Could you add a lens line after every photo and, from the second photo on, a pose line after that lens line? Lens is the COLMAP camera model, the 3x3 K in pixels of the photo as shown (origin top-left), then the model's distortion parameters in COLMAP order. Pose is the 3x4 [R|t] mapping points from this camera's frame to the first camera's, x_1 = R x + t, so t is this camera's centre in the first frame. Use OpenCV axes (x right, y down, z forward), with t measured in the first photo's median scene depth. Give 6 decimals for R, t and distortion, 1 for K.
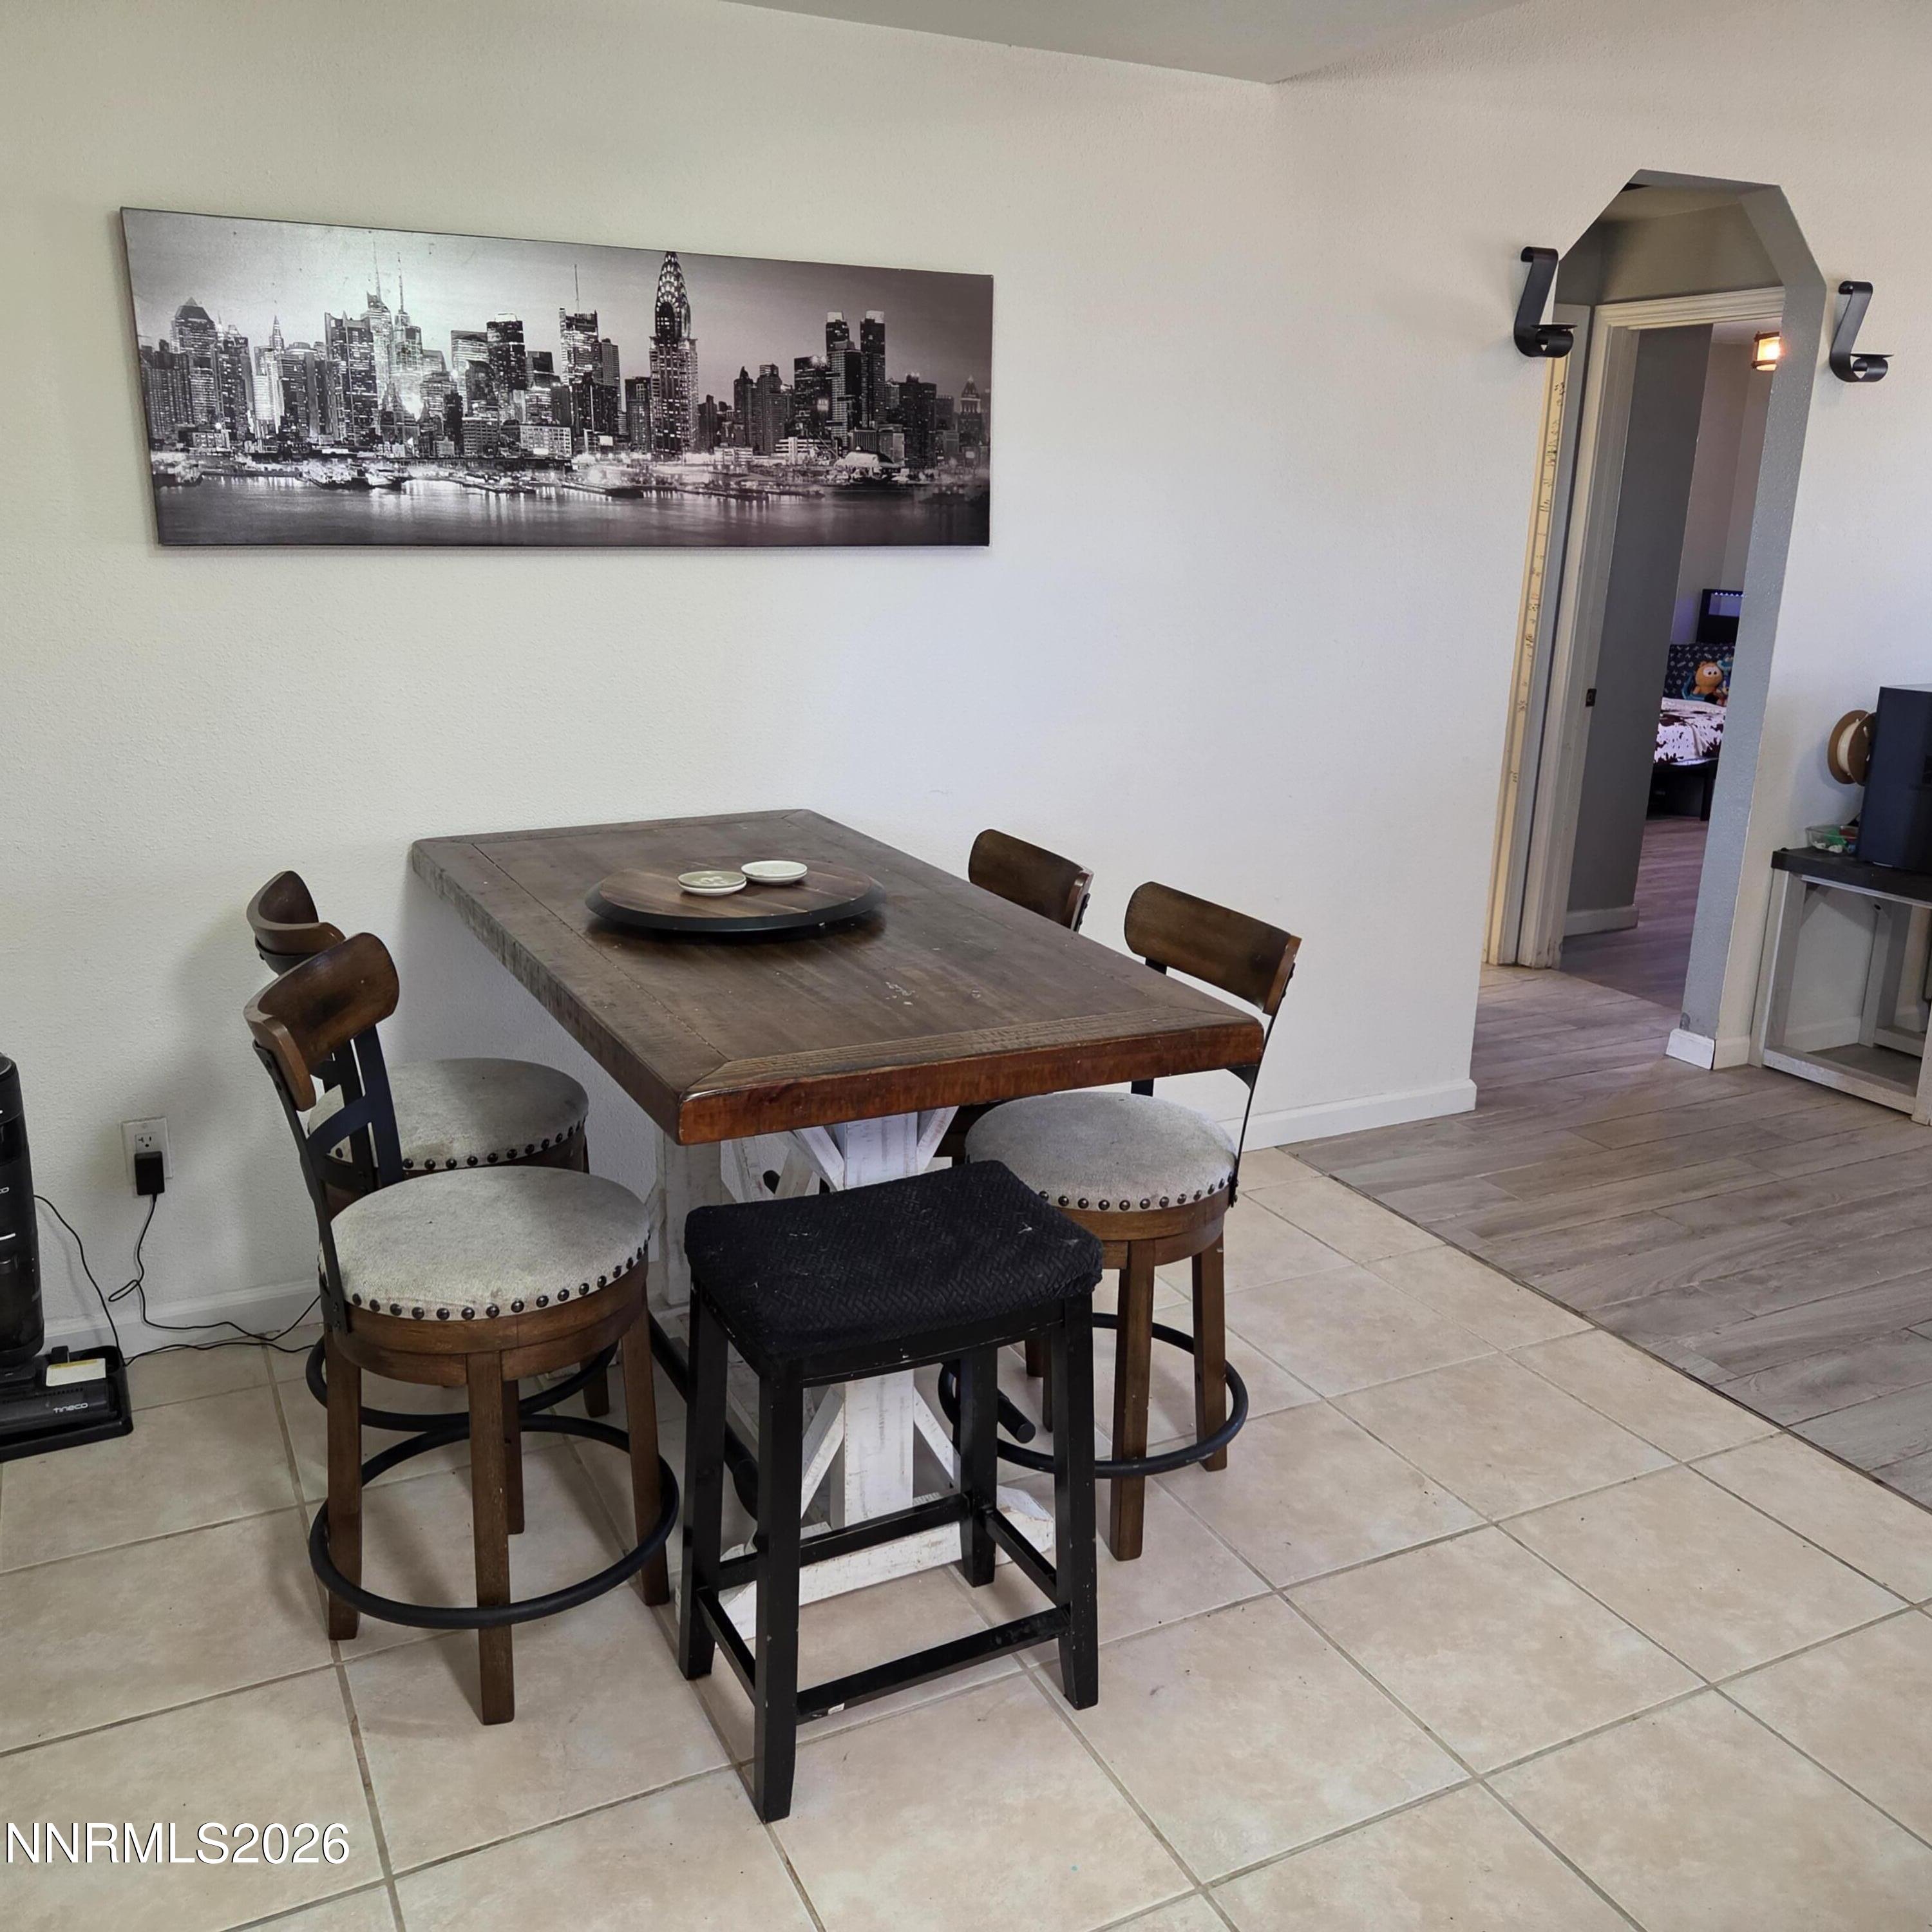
lens RADIAL K [[1739.6, 0, 968.8], [0, 1739.6, 962.7], [0, 0, 1]] dist [0.086326, -0.108775]
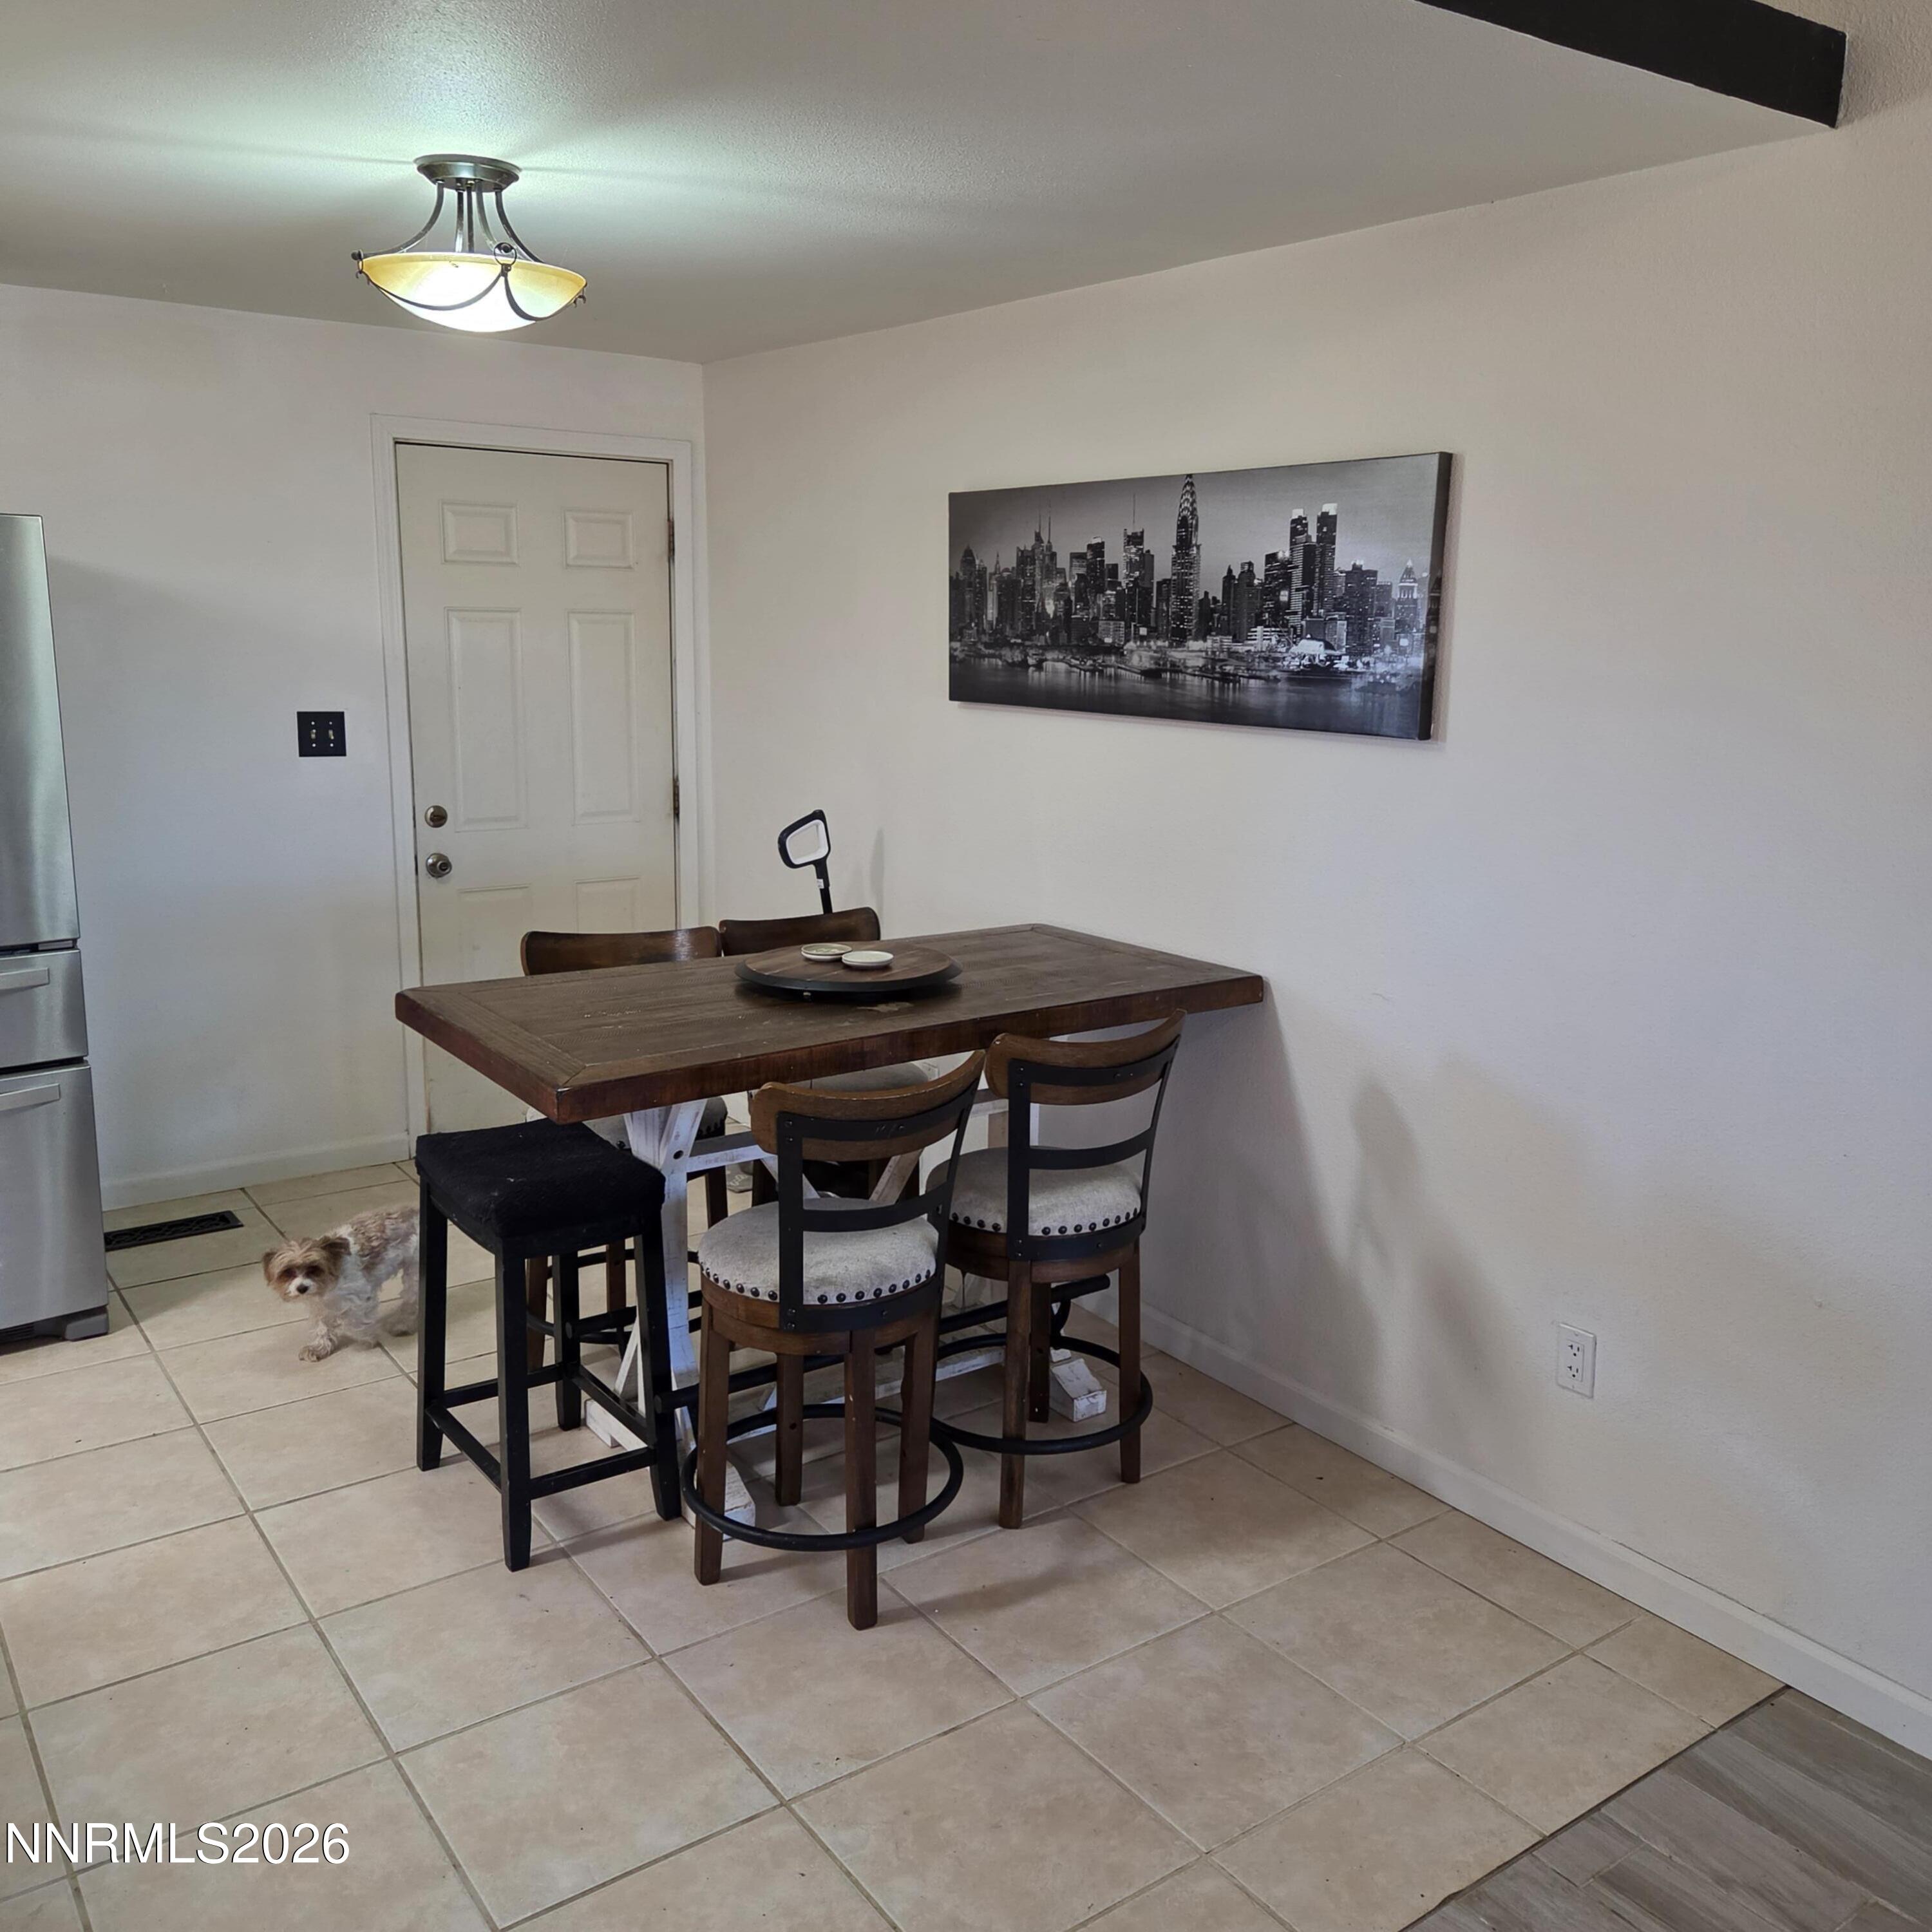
lens RADIAL K [[1739.6, 0, 968.8], [0, 1739.6, 962.7], [0, 0, 1]] dist [0.086326, -0.108775]
pose [[0.146656, 0.187291, -0.971295, 0.964375], [-0.270351, 0.952117, 0.142773, -0.213282], [0.951526, 0.241652, 0.190268, 0.692598]]
